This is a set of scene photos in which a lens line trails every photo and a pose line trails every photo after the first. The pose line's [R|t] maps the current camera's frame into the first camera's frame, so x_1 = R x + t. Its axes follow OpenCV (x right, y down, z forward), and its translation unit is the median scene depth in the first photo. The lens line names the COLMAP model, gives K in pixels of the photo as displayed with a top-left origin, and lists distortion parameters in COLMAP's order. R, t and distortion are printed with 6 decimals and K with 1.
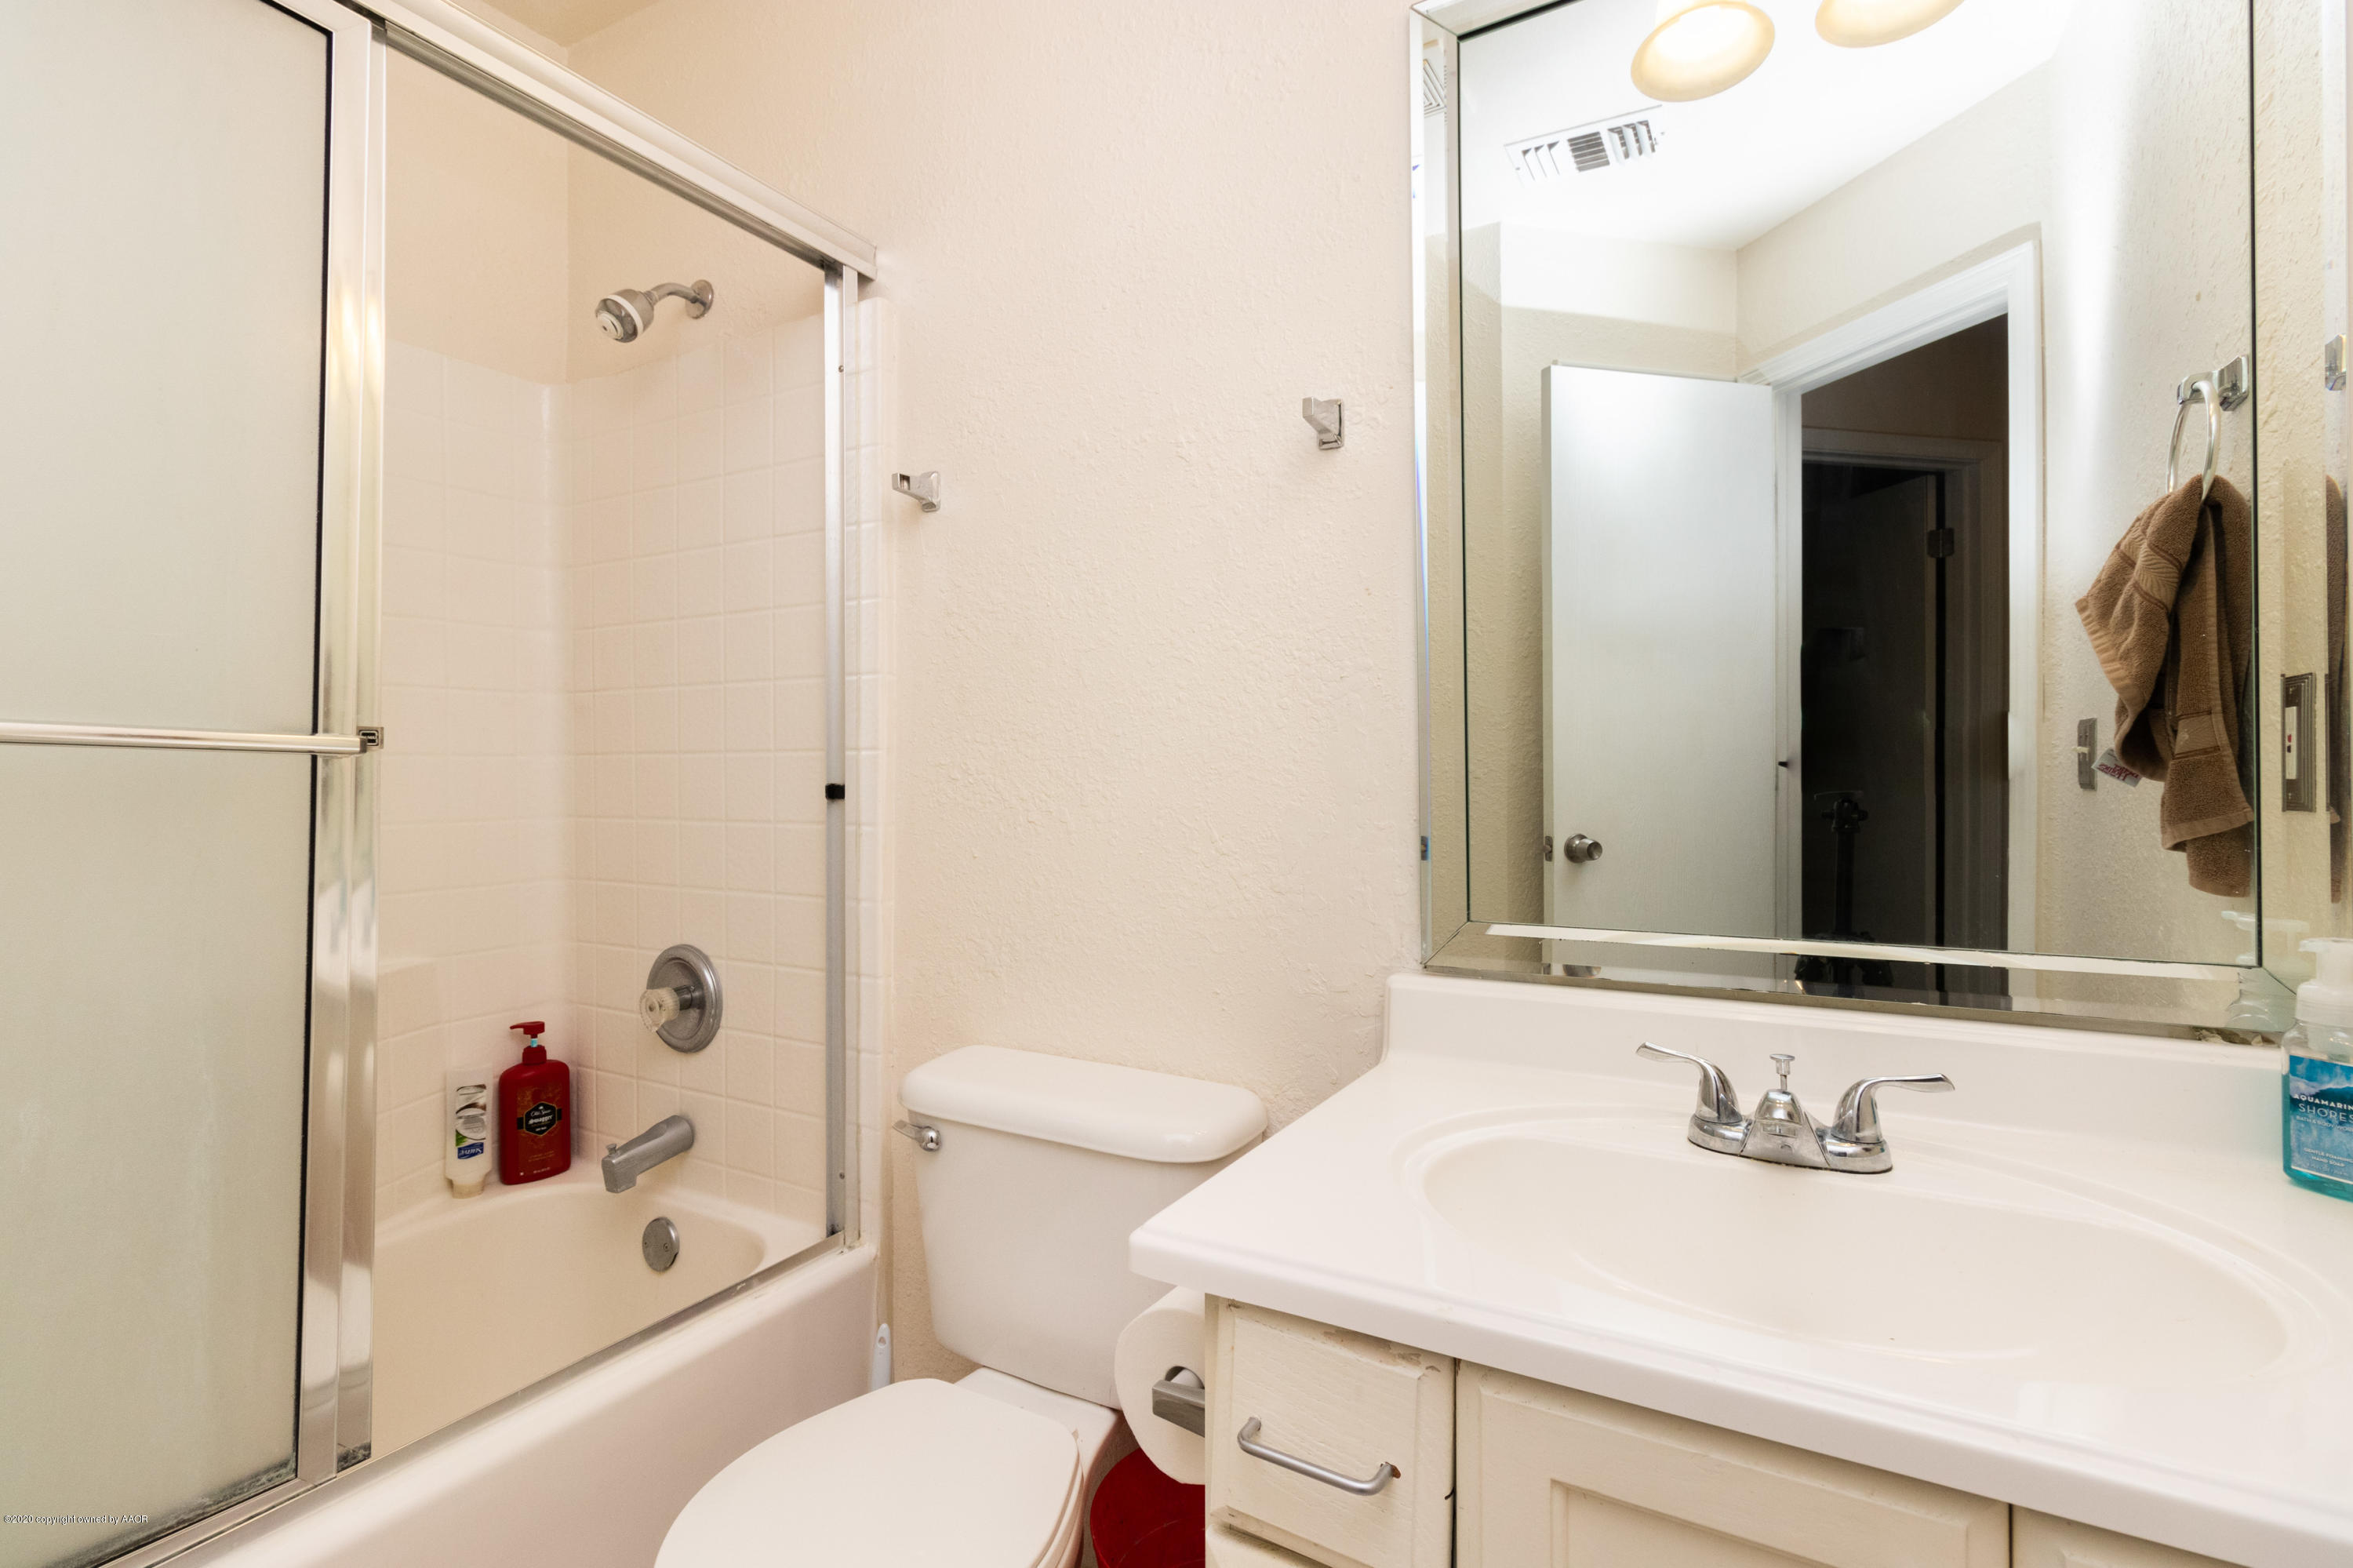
lens RADIAL K [[1119.6, 0, 1199.4], [0, 1119.6, 776.8], [0, 0, 1]] dist [0.006511, 0.000079]
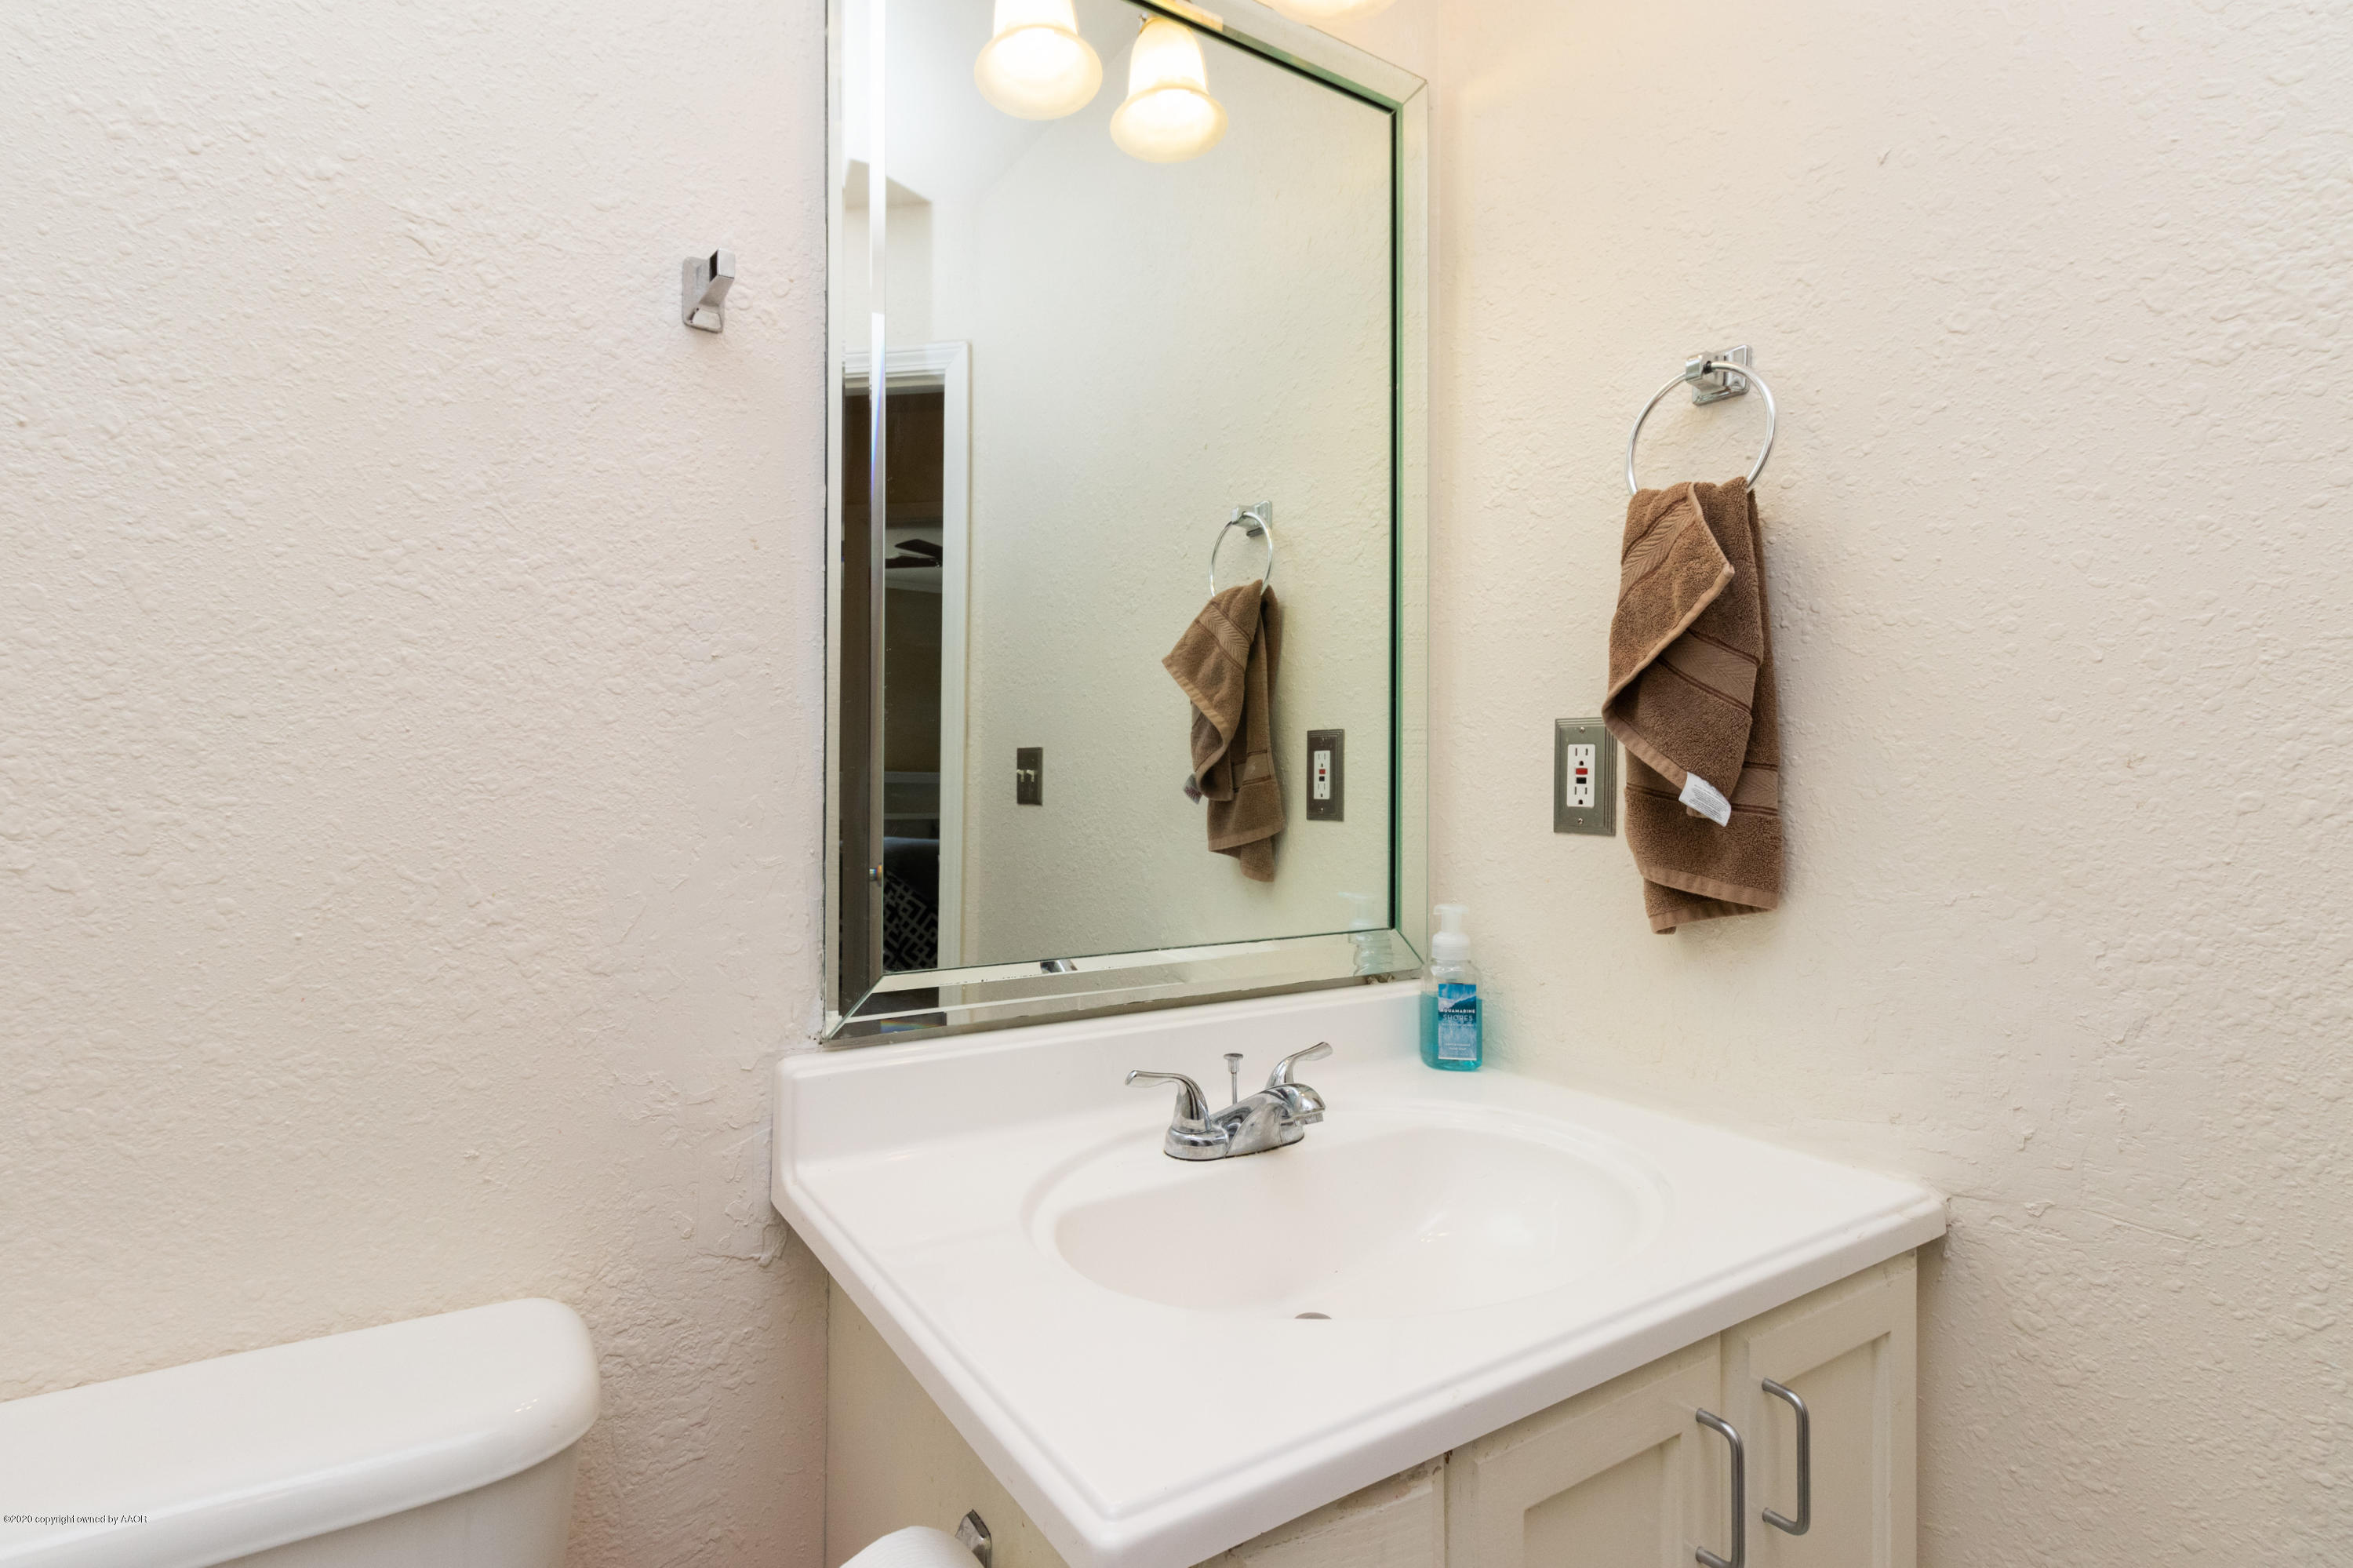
lens RADIAL K [[1119.6, 0, 1188.6], [0, 1119.6, 790.2], [0, 0, 1]] dist [0.006511, 0.000079]
pose [[0.479776, 0.005144, 0.877376, -0.355893], [-0.004298, 0.999985, -0.003512, -0.003017], [-0.877381, -0.002086, 0.479791, 0.404991]]
